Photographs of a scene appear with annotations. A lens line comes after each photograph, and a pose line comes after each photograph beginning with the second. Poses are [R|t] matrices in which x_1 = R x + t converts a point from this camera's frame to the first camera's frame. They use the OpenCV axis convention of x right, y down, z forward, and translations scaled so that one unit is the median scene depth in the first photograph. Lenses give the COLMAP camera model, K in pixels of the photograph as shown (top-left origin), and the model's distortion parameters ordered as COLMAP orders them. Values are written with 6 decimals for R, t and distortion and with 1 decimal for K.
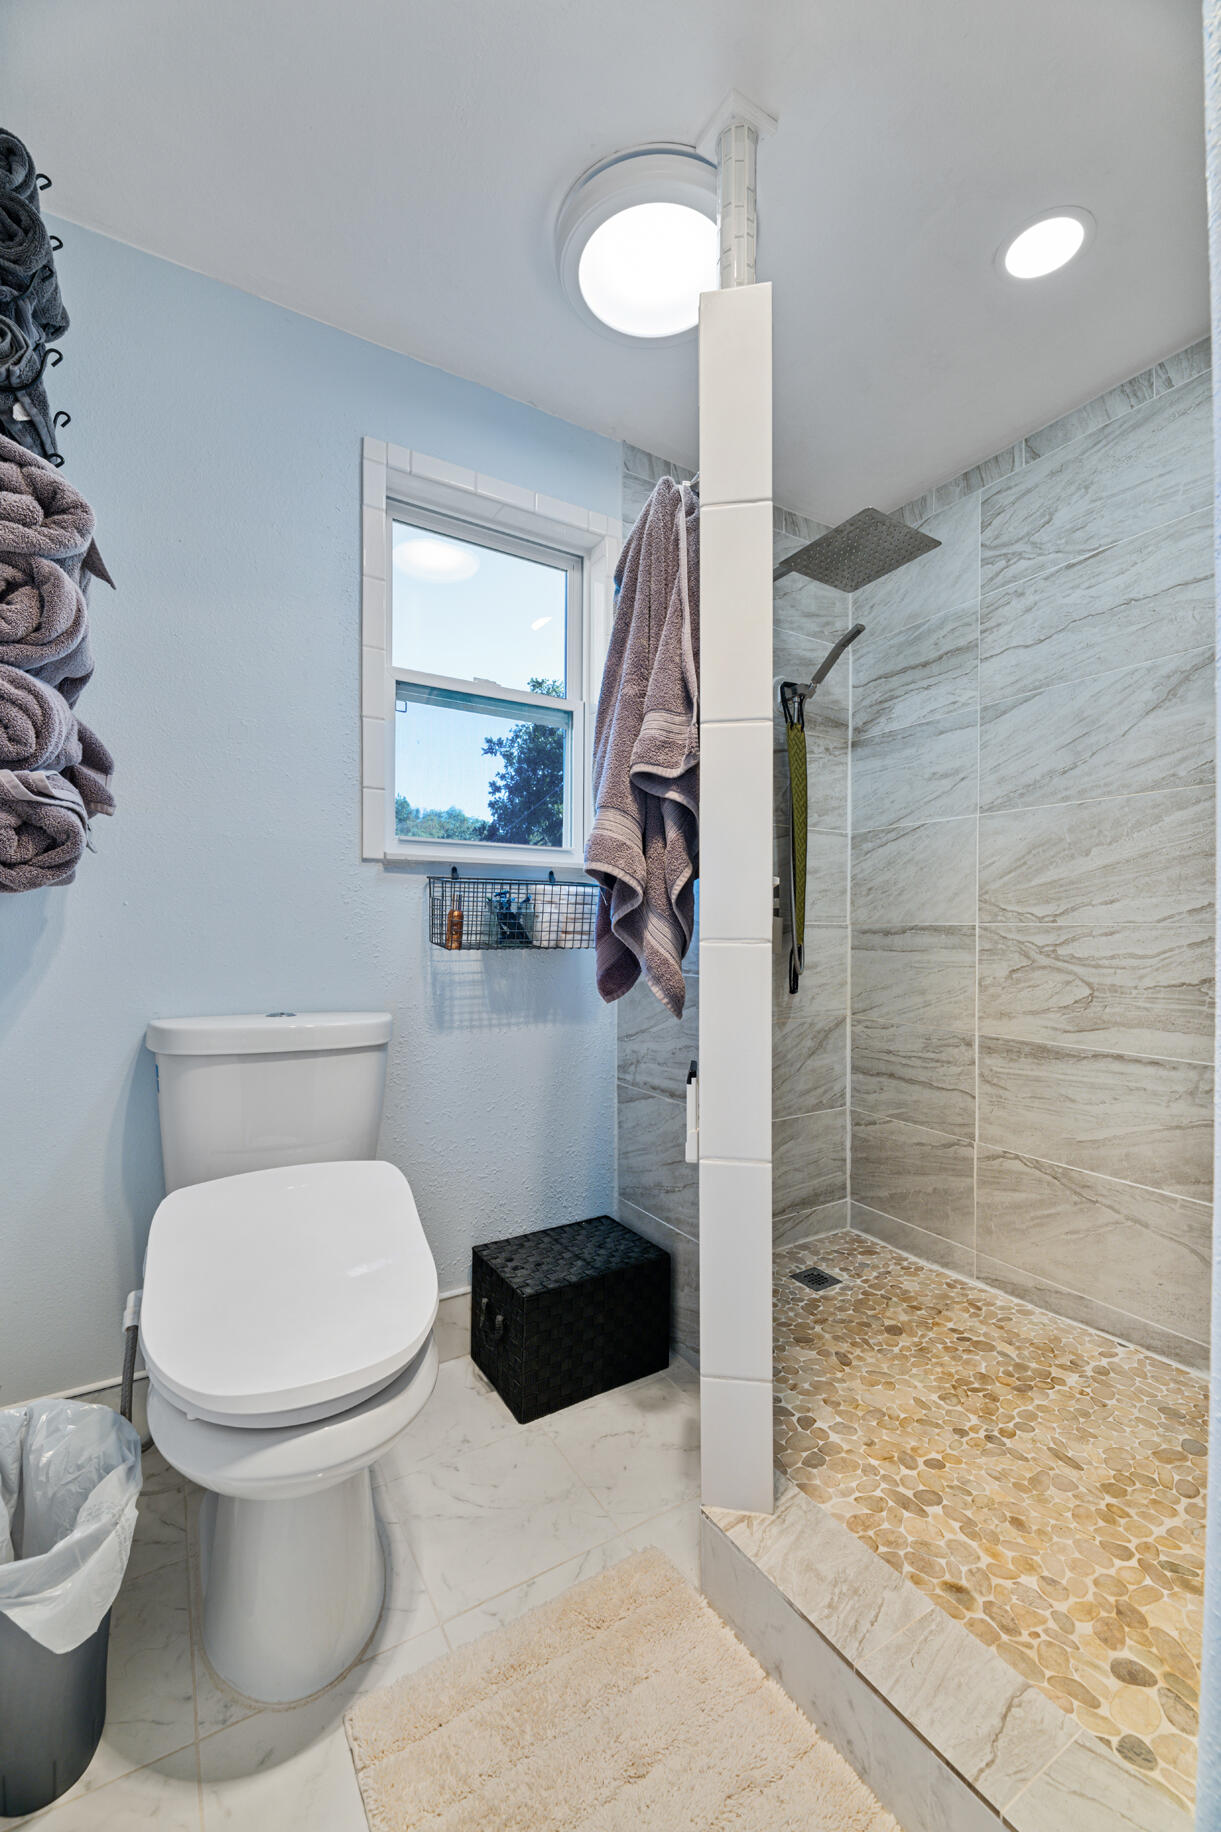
lens RADIAL K [[742.8, 0, 612.2], [0, 742.8, 921.8], [0, 0, 1]] dist [-0.006014, -0.001791]
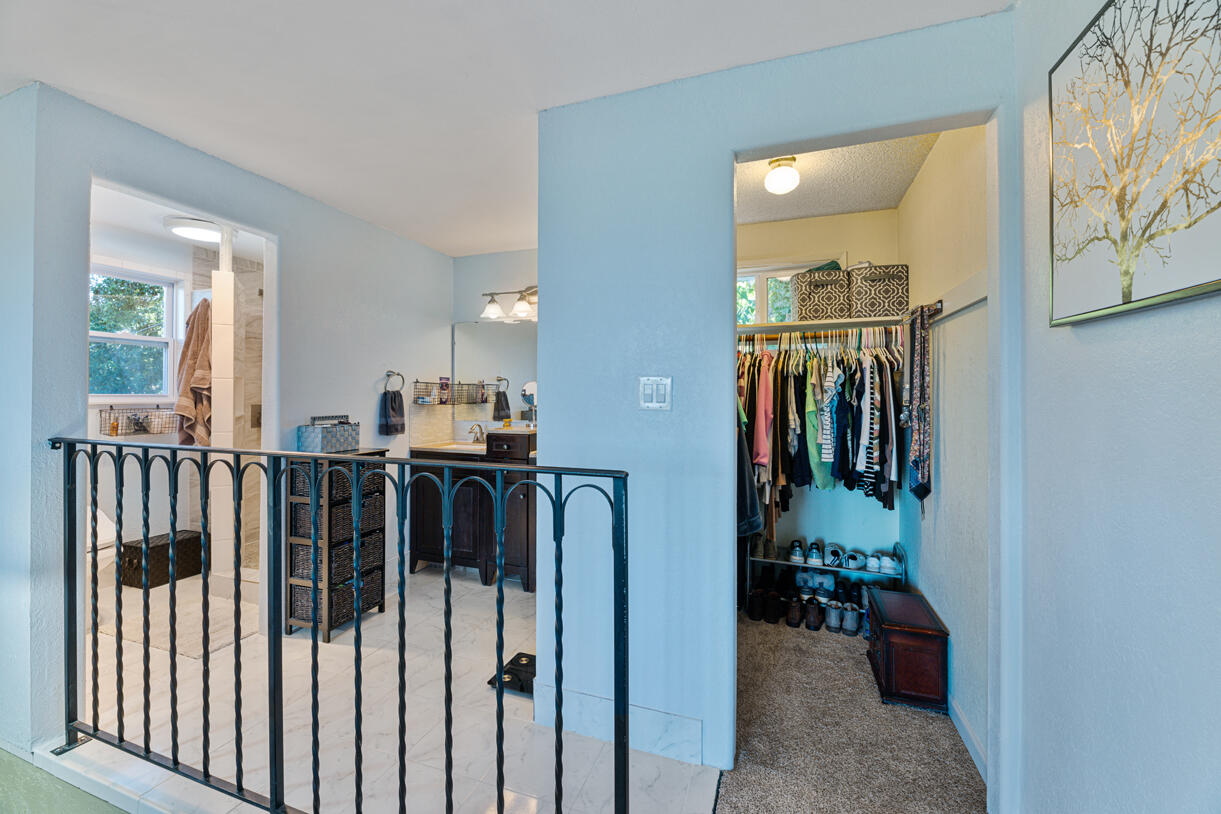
lens RADIAL K [[495.1, 0, 605.2], [0, 495.1, 401.7], [0, 0, 1]] dist [-0.006014, -0.001791]
pose [[0.776787, 0.003199, 0.629755, 0.081746], [-0.005799, 0.999981, 0.002073, -0.137760], [-0.629736, -0.005262, 0.776791, -2.088044]]
